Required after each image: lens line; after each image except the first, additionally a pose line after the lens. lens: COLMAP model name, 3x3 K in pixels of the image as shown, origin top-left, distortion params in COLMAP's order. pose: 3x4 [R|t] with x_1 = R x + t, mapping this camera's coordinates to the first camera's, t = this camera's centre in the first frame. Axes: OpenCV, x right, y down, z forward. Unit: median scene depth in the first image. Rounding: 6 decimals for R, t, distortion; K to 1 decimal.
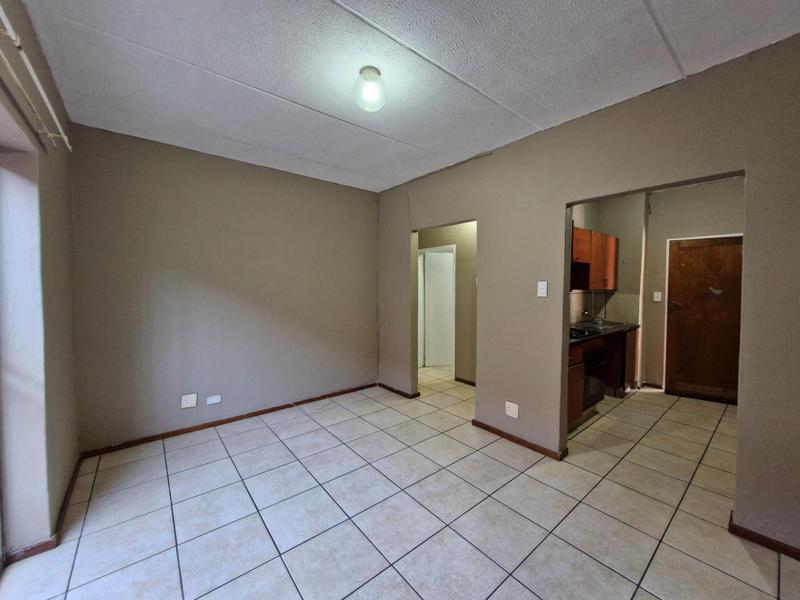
lens RADIAL K [[315.8, 0, 403.6], [0, 315.8, 294.3], [0, 0, 1]] dist [-0.002122, 0.001602]
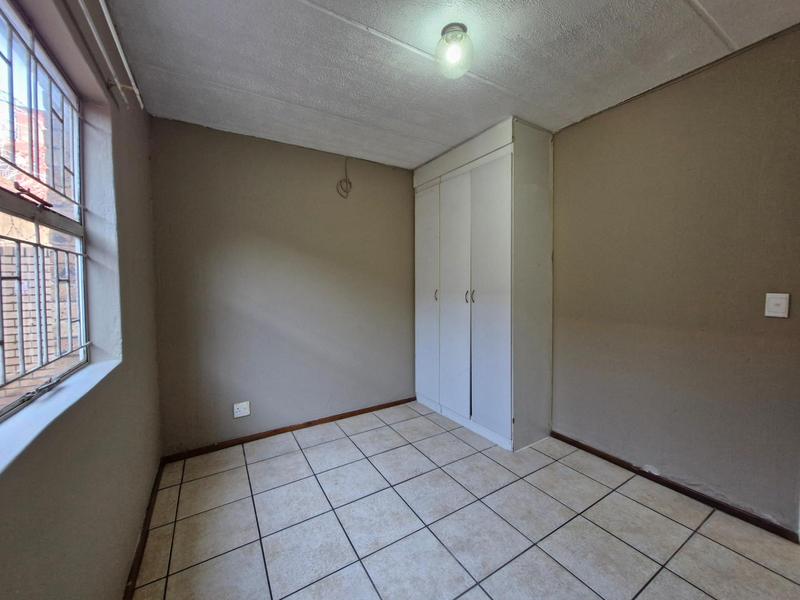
lens RADIAL K [[315.8, 0, 399.7], [0, 315.8, 292.1], [0, 0, 1]] dist [-0.002122, 0.001602]
pose [[0.985719, 0.002437, -0.168381, -0.141407], [-0.000274, 0.999917, 0.012866, -0.001685], [0.168398, -0.012637, 0.985638, 0.158688]]
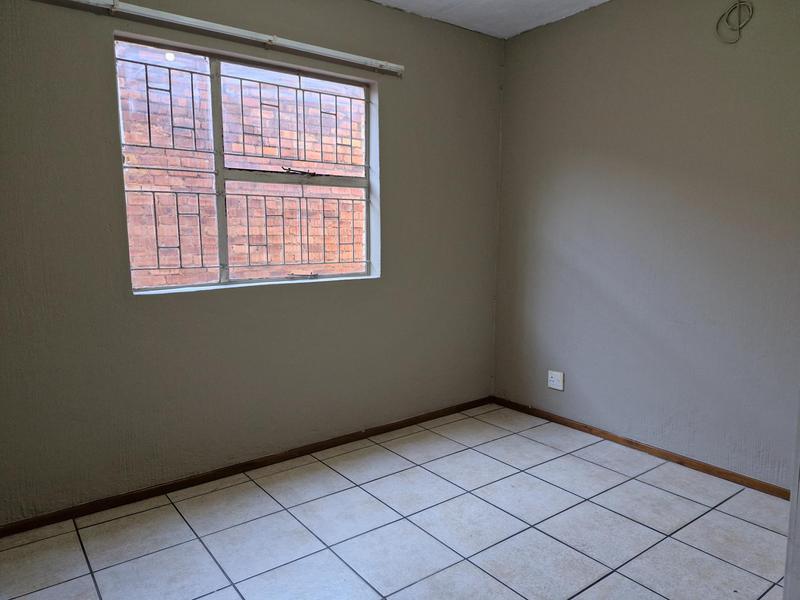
lens RADIAL K [[555.3, 0, 405.4], [0, 555.3, 300.3], [0, 0, 1]] dist [0.055400, -0.053167]
pose [[-0.066813, 0.132726, -0.988898, 0.494472], [-0.017397, 0.990807, 0.134158, 0.001975], [0.997614, 0.026167, -0.063890, 0.688128]]
